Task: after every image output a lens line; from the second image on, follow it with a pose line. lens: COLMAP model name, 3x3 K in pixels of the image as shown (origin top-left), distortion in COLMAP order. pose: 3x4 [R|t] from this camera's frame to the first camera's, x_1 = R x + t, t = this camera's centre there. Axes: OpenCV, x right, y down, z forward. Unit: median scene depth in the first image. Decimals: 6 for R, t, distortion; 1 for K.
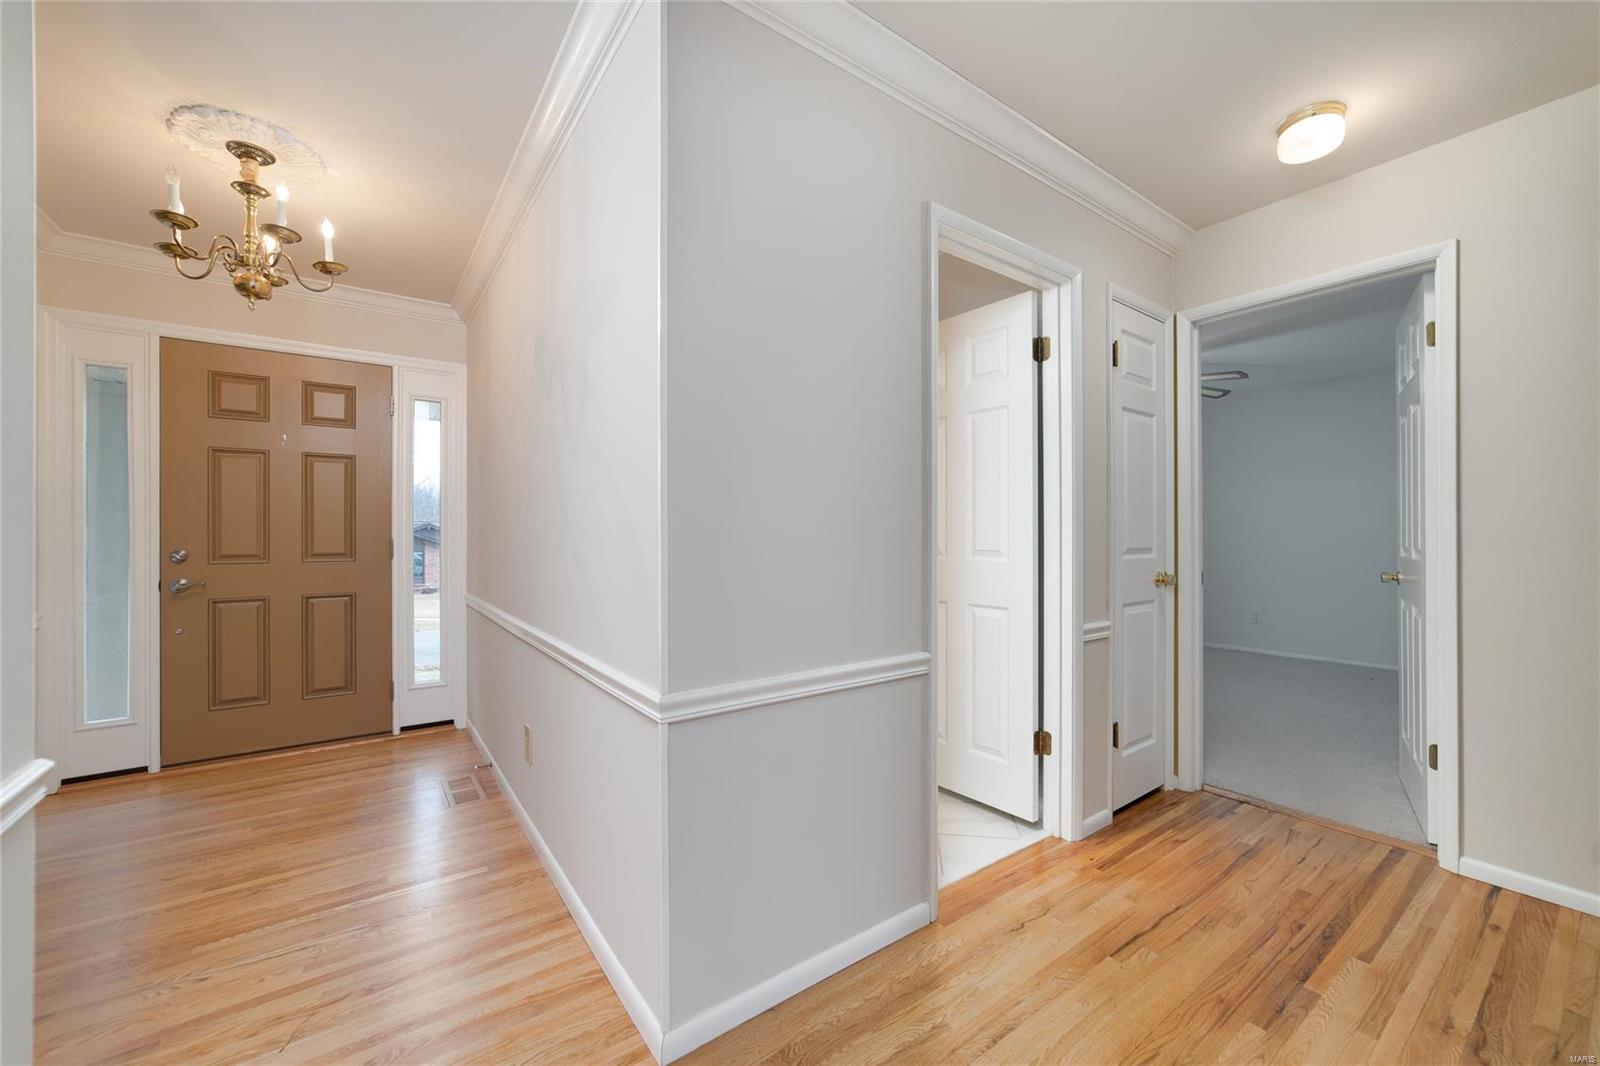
lens RADIAL K [[623.9, 0, 801.8], [0, 623.9, 527.7], [0, 0, 1]] dist [-0.015692, 0.005238]
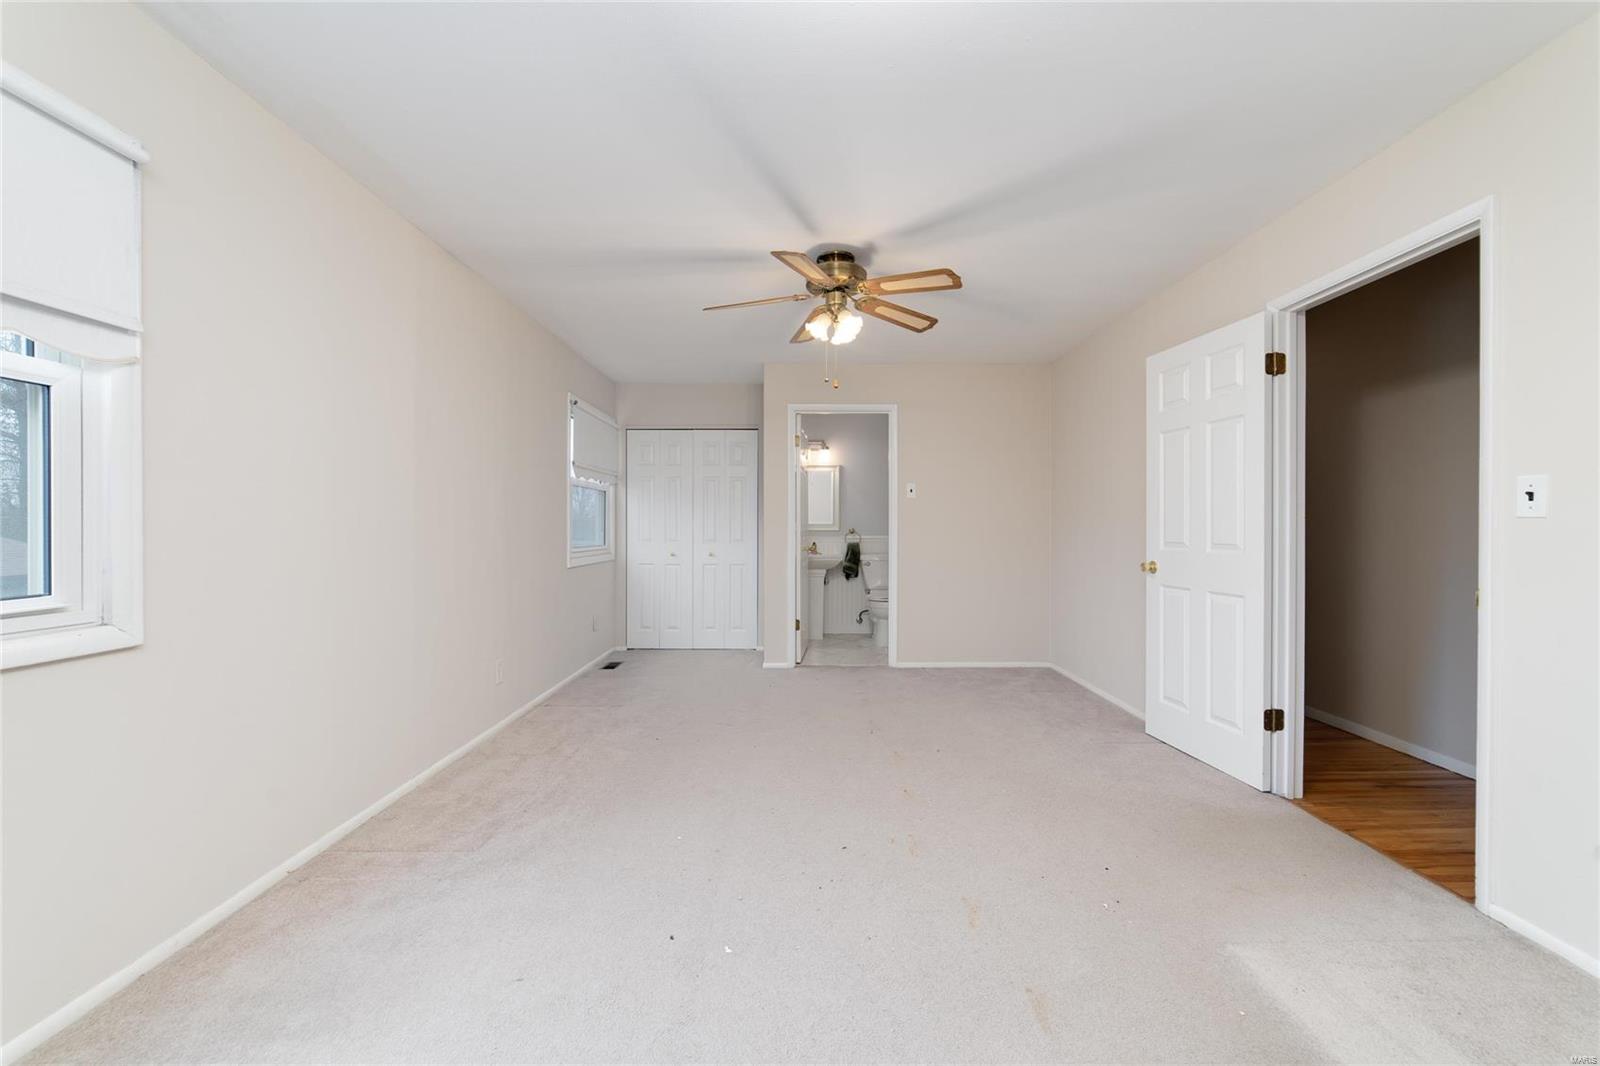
lens RADIAL K [[623.9, 0, 800.4], [0, 623.9, 527.8], [0, 0, 1]] dist [-0.015692, 0.005238]
pose [[0.813407, 0.001521, -0.581693, 0.329844], [0.001101, 0.999991, 0.004154, 0.001047], [0.581694, -0.004020, 0.813398, -0.363068]]
